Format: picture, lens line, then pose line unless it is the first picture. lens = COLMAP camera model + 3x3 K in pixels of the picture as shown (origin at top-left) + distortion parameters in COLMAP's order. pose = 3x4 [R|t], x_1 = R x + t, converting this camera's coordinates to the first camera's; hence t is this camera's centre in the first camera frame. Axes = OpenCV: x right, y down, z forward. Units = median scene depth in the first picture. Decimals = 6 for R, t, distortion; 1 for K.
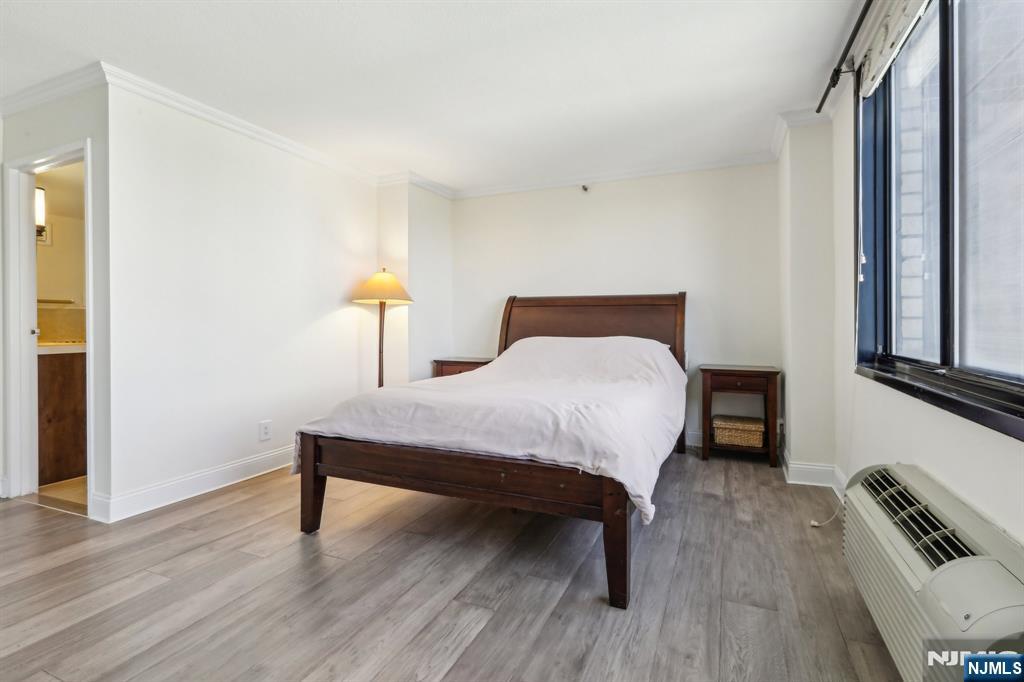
lens RADIAL K [[472.2, 0, 525.8], [0, 472.2, 323.9], [0, 0, 1]] dist [0.000462, 0.002512]
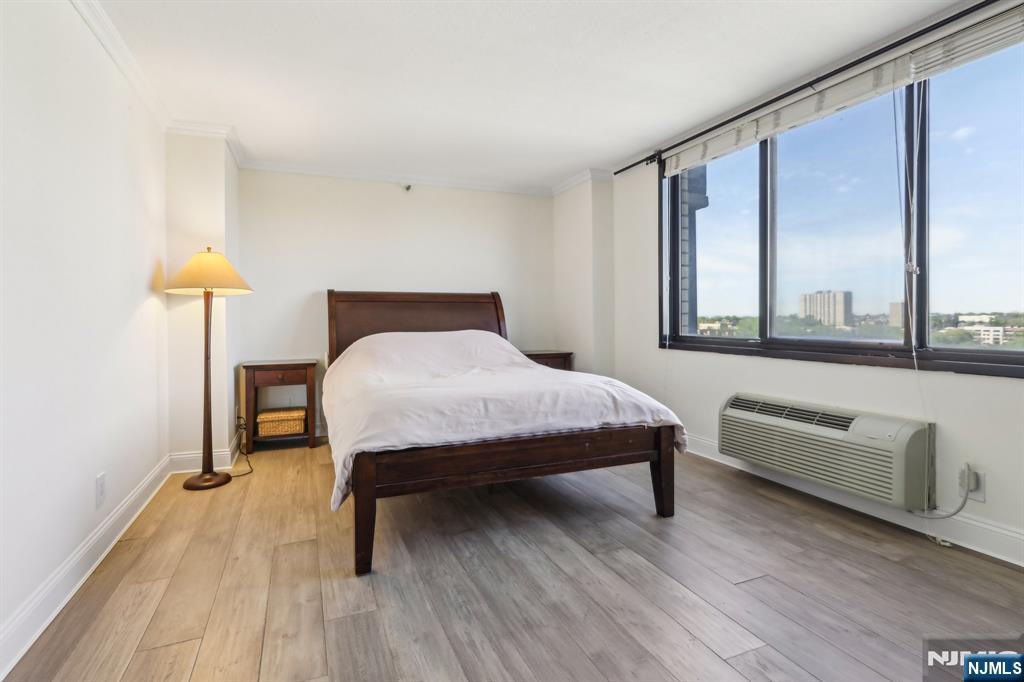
lens RADIAL K [[472.2, 0, 484.1], [0, 472.2, 319.1], [0, 0, 1]] dist [0.000462, 0.002512]
pose [[0.727008, -0.007321, 0.686590, -1.068443], [0.007781, 0.999967, 0.002424, -0.002188], [-0.686585, 0.003580, 0.727041, 0.313856]]
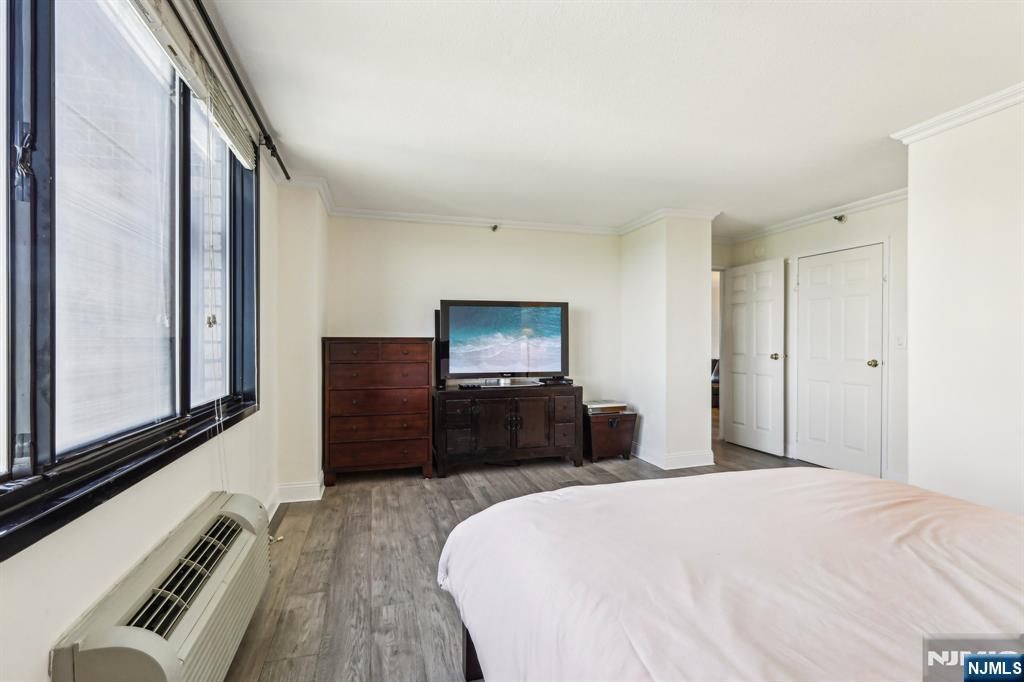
lens RADIAL K [[472.2, 0, 506.6], [0, 472.2, 342.7], [0, 0, 1]] dist [0.000462, 0.002512]
pose [[-0.775409, 0.001040, -0.631459, 0.680748], [0.002224, 0.999997, -0.001084, -0.066169], [0.631456, -0.002245, -0.775409, 1.626927]]
